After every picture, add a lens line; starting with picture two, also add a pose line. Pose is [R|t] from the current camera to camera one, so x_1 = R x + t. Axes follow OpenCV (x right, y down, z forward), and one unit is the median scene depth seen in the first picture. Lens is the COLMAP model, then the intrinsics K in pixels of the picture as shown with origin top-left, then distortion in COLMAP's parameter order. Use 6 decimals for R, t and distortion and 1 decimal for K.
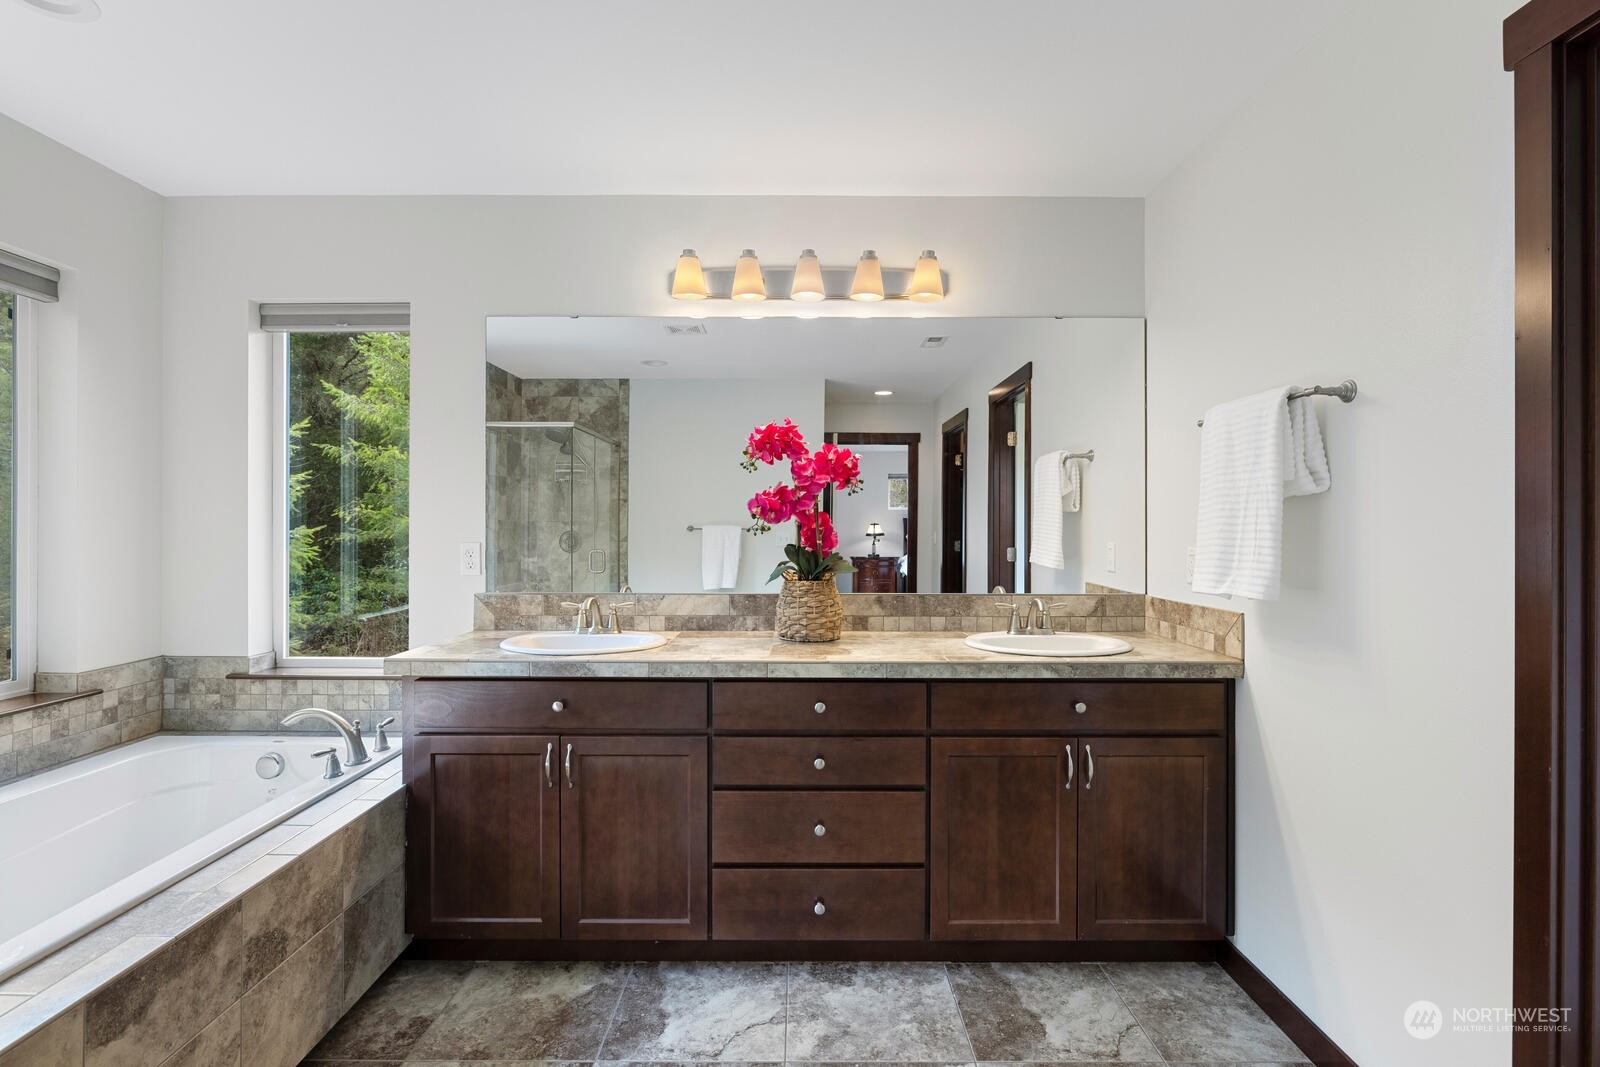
lens RADIAL K [[745.9, 0, 800.0], [0, 745.9, 533.5], [0, 0, 1]] dist [-0.009373, 0.000980]
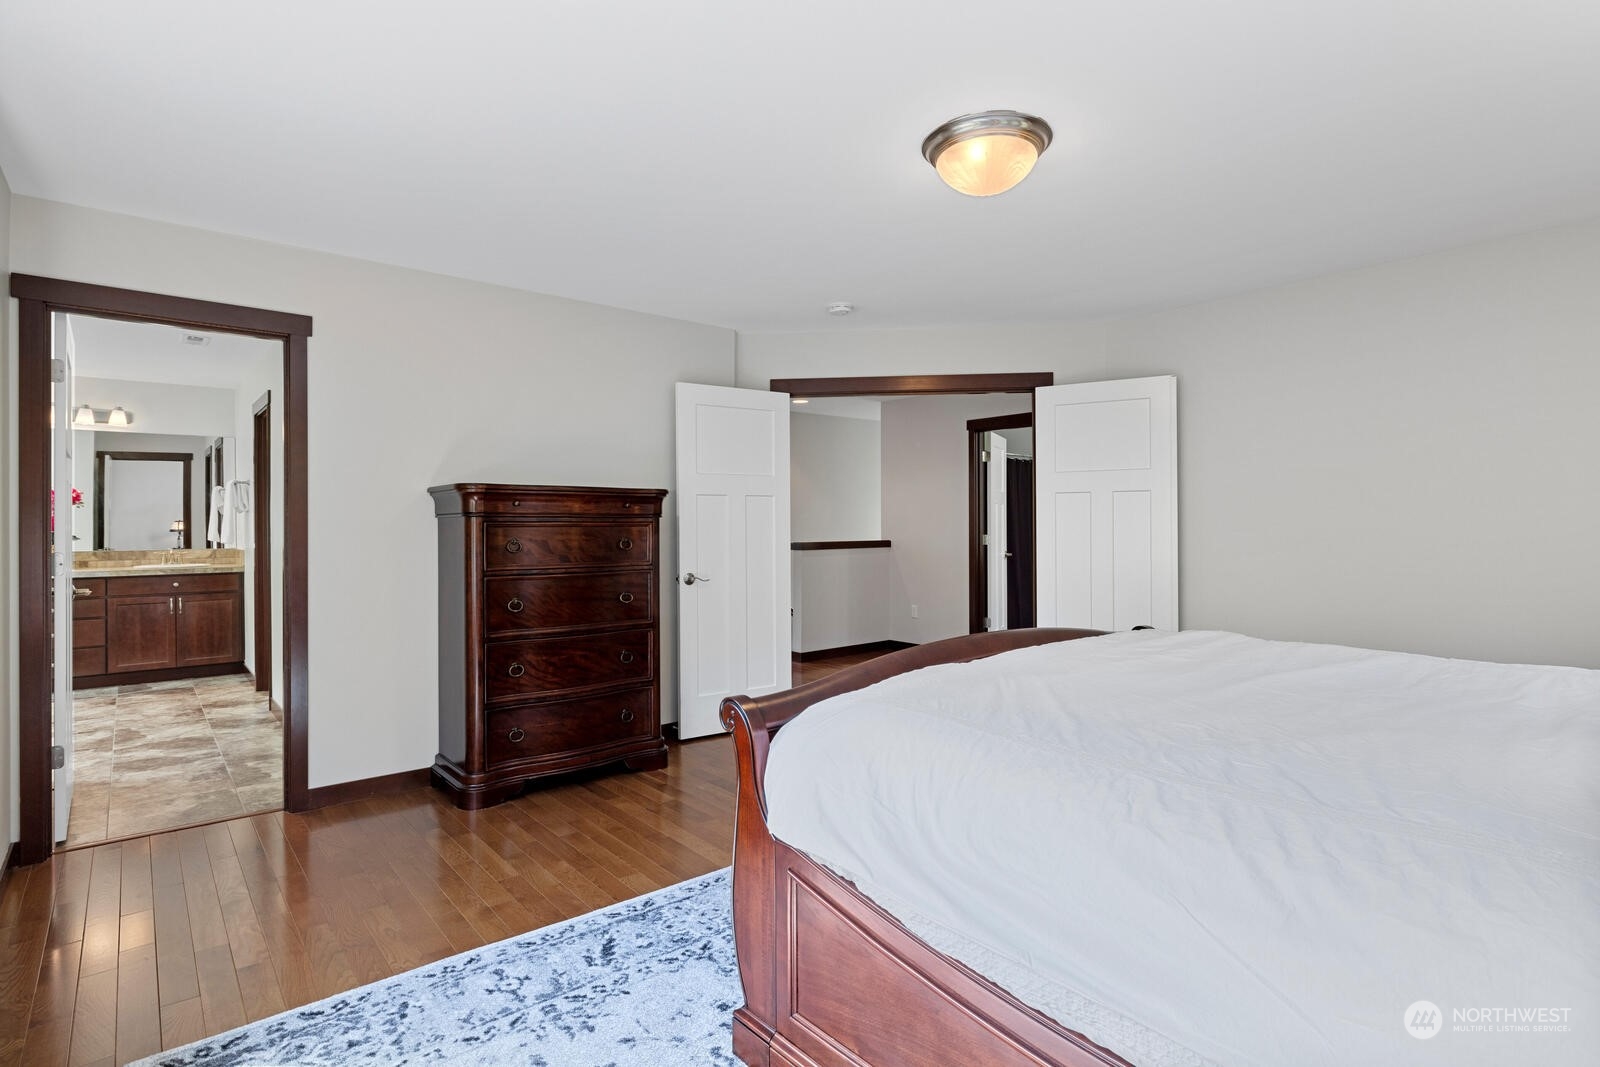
lens RADIAL K [[818.0, 0, 803.3], [0, 818.0, 523.7], [0, 0, 1]] dist [-0.001812, 0.000824]
pose [[0.771349, -0.005506, 0.636388, 0.235997], [0.010826, 0.999931, -0.004471, 0.038046], [-0.636320, 0.010338, 0.771356, -2.950314]]
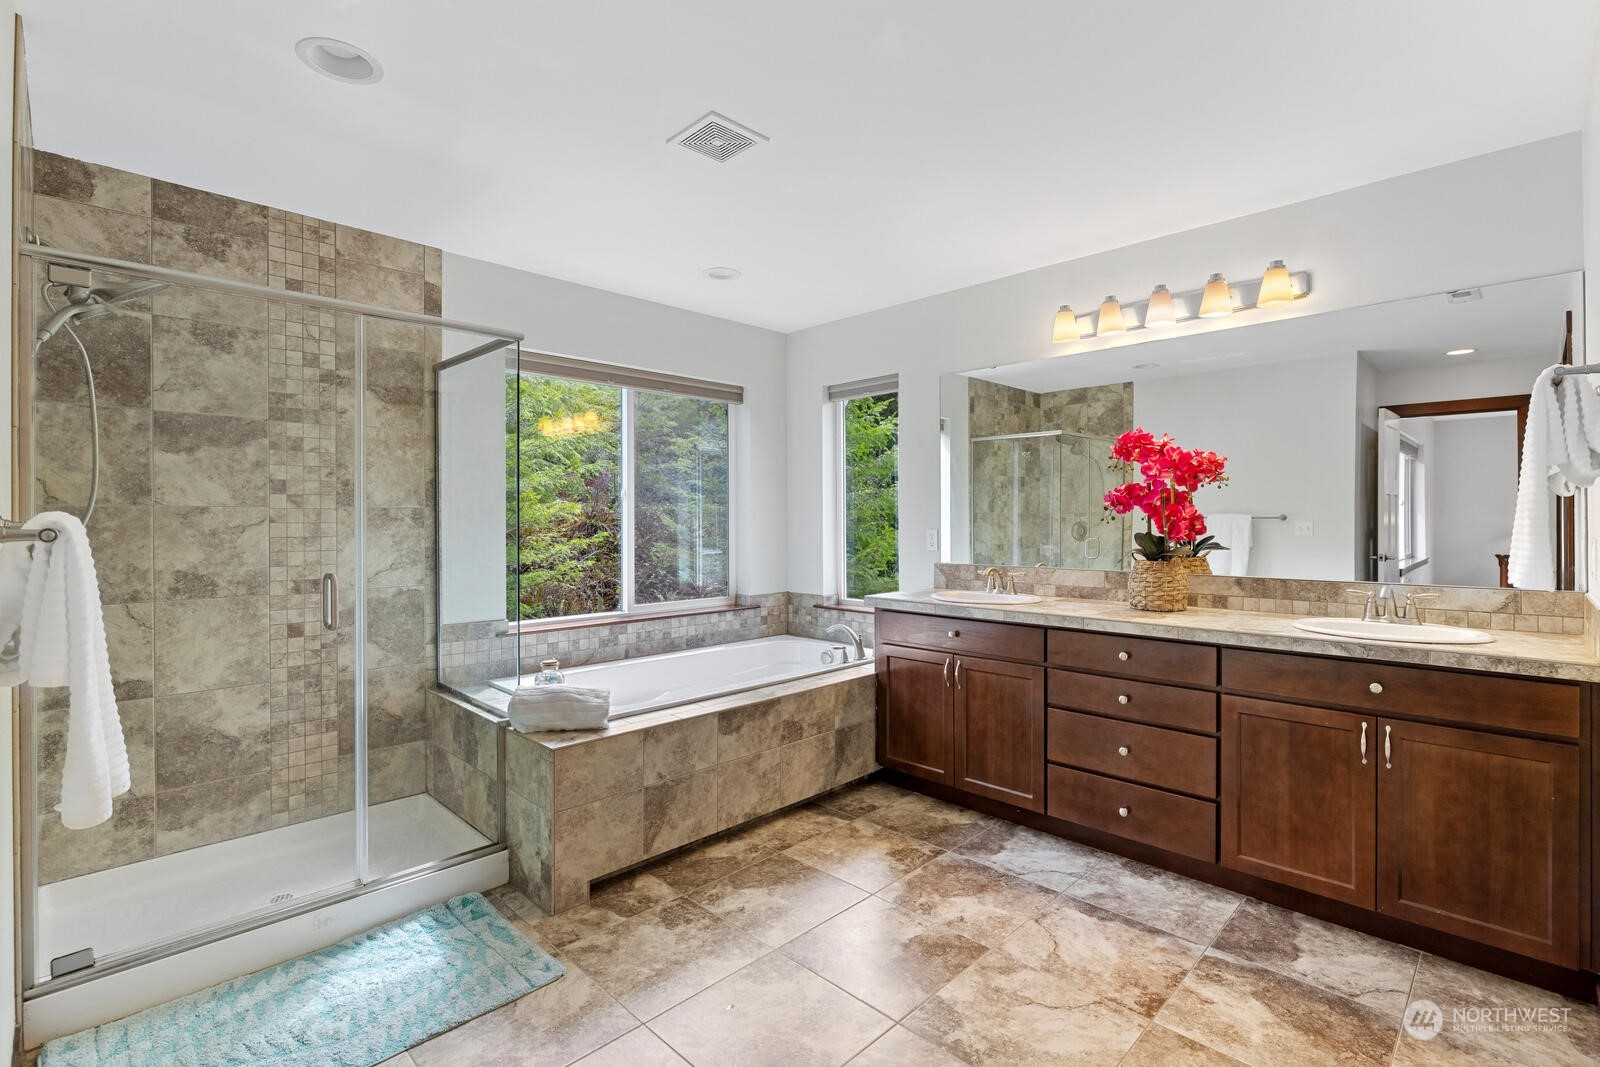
lens RADIAL K [[745.9, 0, 800.0], [0, 745.9, 533.5], [0, 0, 1]] dist [-0.009373, 0.000980]
pose [[0.704801, 0.008307, -0.709357, 0.536297], [0.000182, 0.999929, 0.011890, 0.004771], [0.709405, -0.008509, 0.704750, -0.301166]]
